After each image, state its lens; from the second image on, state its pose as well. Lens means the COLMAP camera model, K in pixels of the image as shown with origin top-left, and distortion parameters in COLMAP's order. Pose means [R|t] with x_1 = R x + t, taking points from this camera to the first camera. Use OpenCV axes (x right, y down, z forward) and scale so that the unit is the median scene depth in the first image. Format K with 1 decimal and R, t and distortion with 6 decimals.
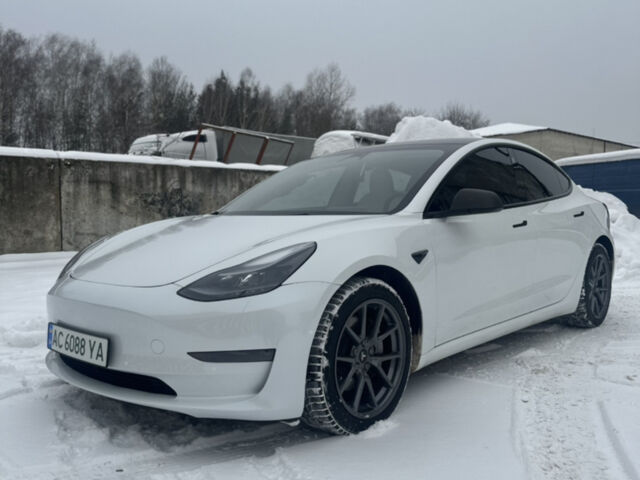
lens RADIAL K [[589.9, 0, 320.0], [0, 589.9, 240.0], [0, 0, 1]] dist [0.166258, -0.337034]
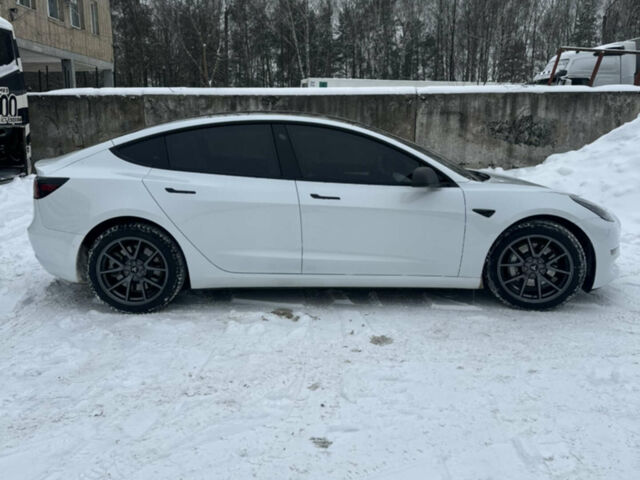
lens RADIAL K [[589.9, 0, 320.0], [0, 589.9, 240.0], [0, 0, 1]] dist [0.166258, -0.337034]
pose [[0.688963, 0.147184, -0.709695, 0.311904], [-0.036800, 0.985005, 0.168556, -0.042513], [0.723861, -0.090012, 0.684049, 0.027266]]
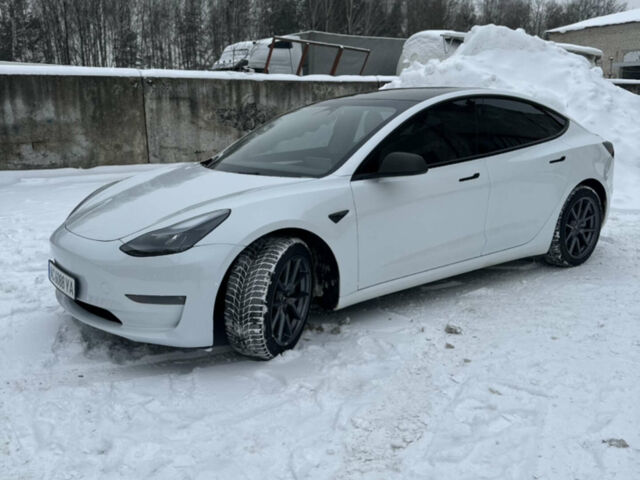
lens RADIAL K [[585.1, 0, 322.5], [0, 585.1, 244.8], [0, 0, 1]] dist [0.175268, -0.330096]
pose [[0.983067, 0.038199, -0.179219, 0.089906], [-0.005484, 0.983726, 0.179590, -0.032331], [0.183163, -0.175566, 0.967279, -0.033213]]
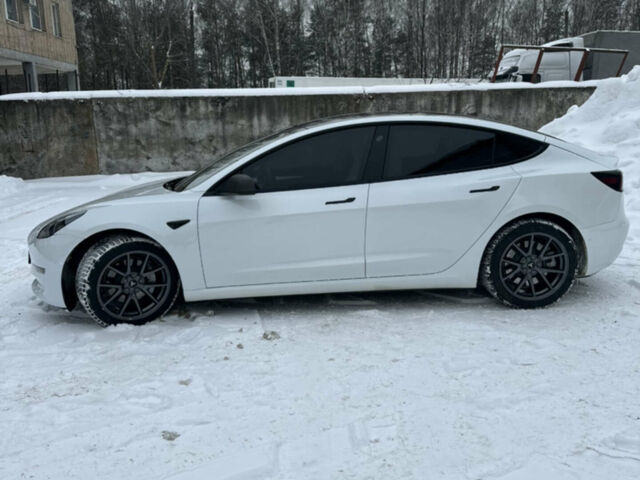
lens RADIAL K [[593.9, 0, 322.7], [0, 593.9, 236.9], [0, 0, 1]] dist [0.141404, -0.266161]
pose [[0.716791, 0.128317, -0.685380, 0.364098], [-0.017868, 0.985979, 0.165909, -0.048583], [0.697059, -0.106675, 0.709033, 0.056901]]
